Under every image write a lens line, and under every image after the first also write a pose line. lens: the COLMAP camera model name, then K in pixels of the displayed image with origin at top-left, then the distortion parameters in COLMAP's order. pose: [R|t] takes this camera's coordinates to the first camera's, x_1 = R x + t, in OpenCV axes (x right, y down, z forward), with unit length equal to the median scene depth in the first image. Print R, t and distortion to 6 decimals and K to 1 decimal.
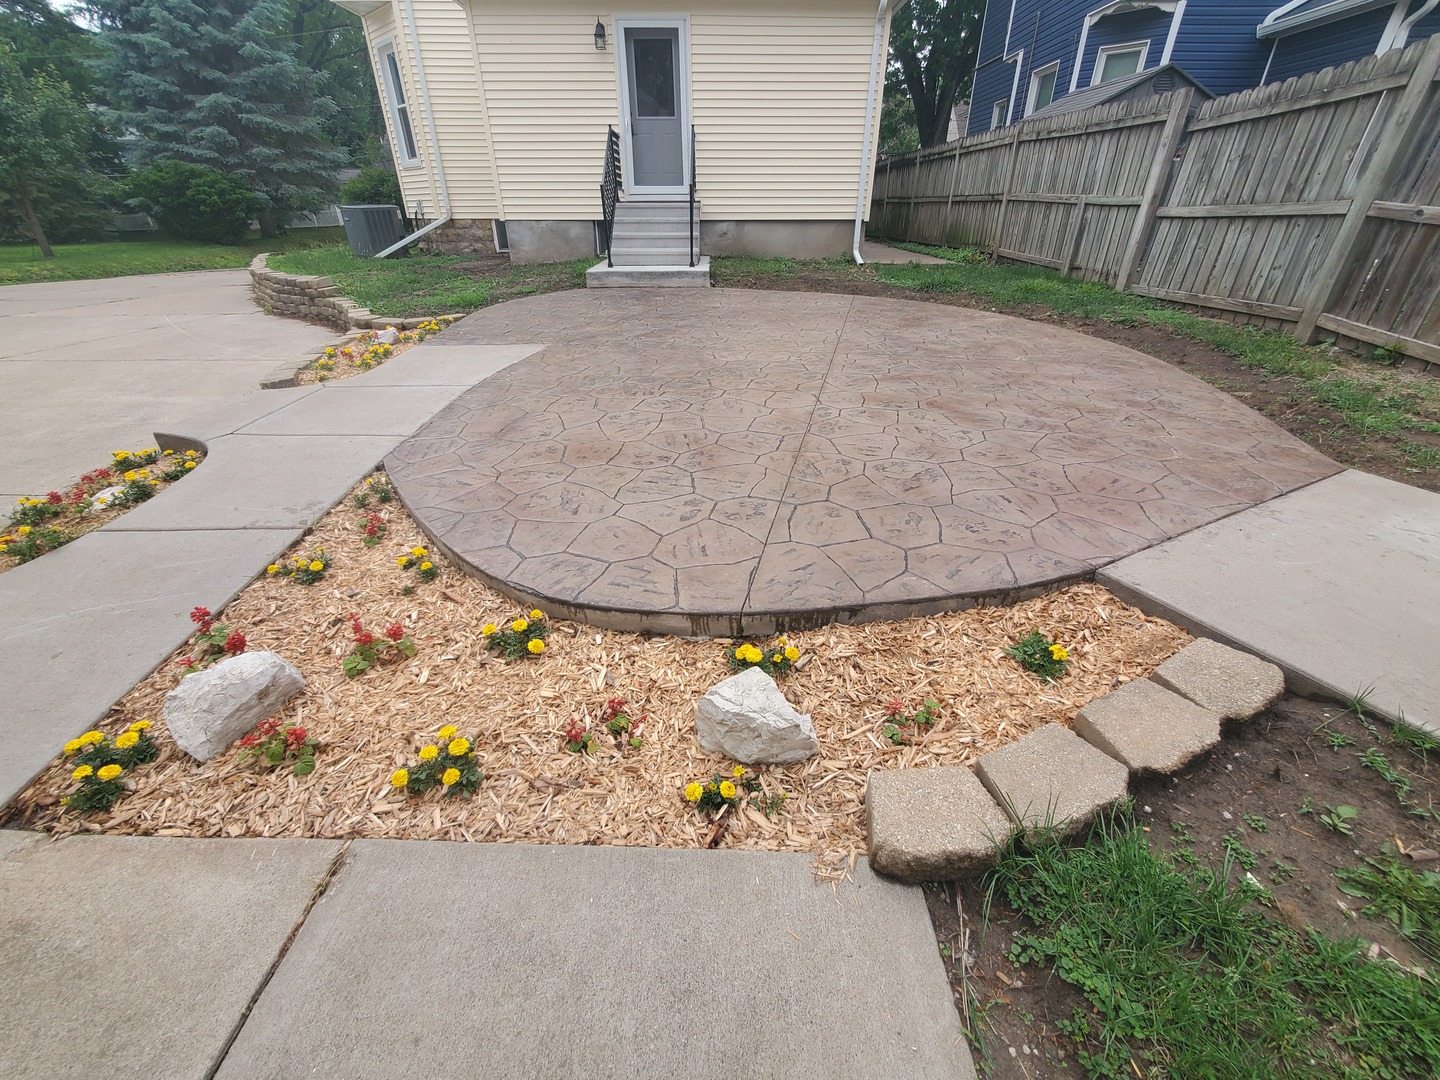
lens RADIAL K [[576.3, 0, 728.2], [0, 576.3, 528.6], [0, 0, 1]] dist [-0.001053, 0.000753]
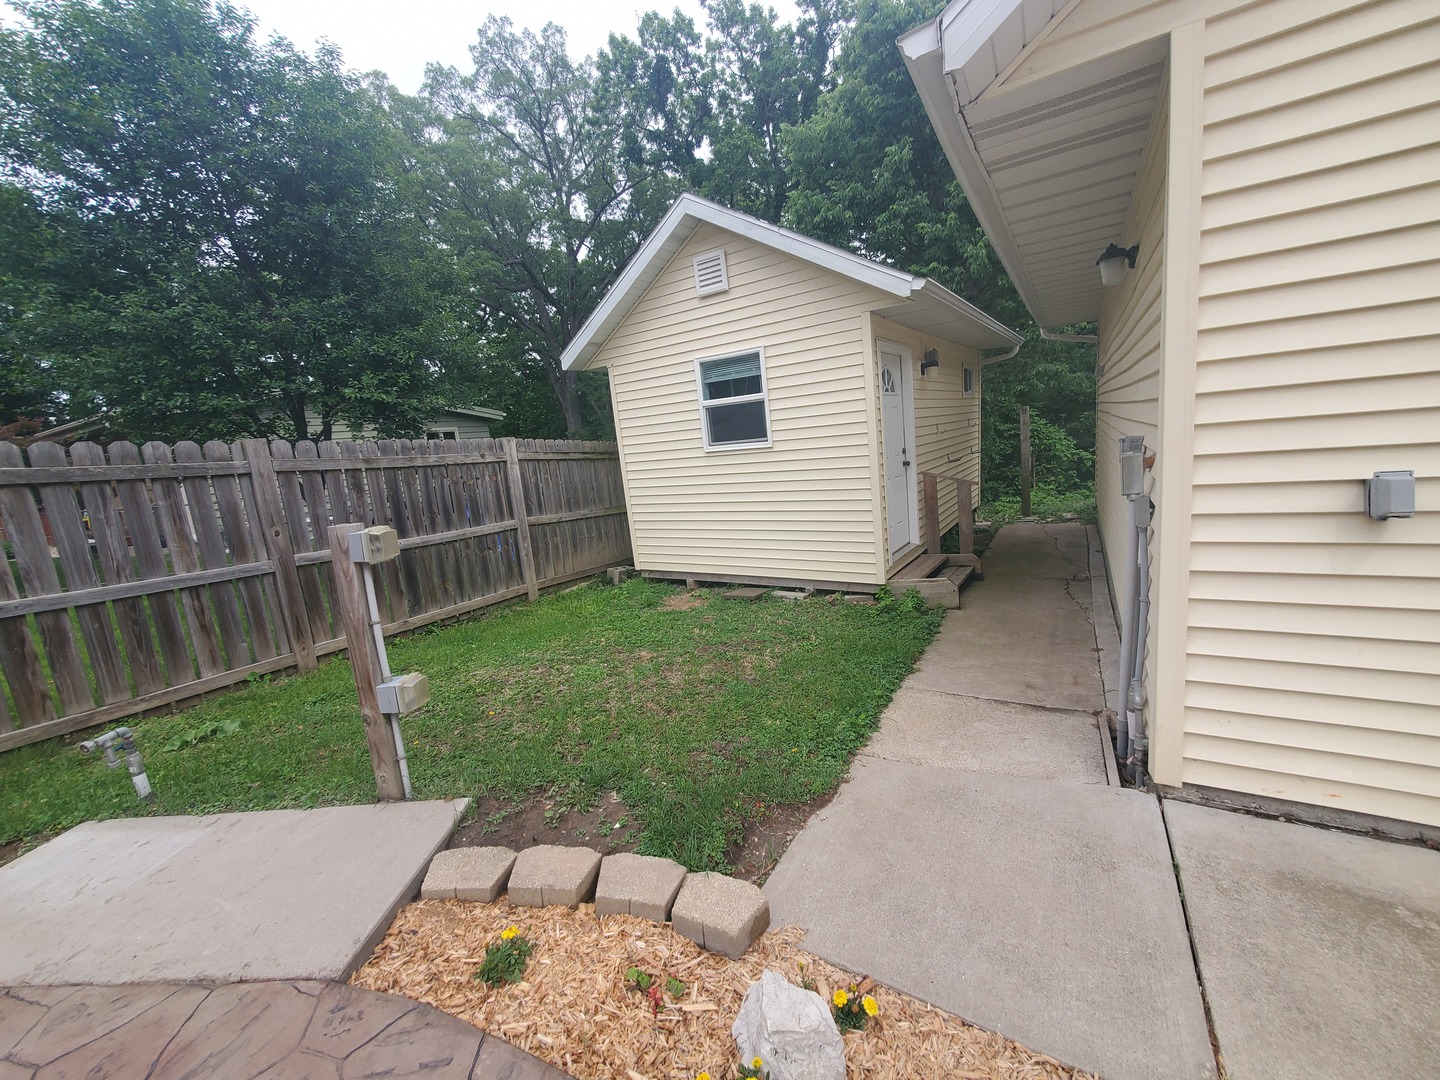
lens RADIAL K [[576.3, 0, 721.0], [0, 576.3, 538.4], [0, 0, 1]] dist [-0.001053, 0.000753]
pose [[-0.845679, -0.008377, 0.533626, -0.364597], [0.341380, 0.760074, 0.552945, -0.880046], [-0.410227, 0.649783, -0.639918, 1.120028]]
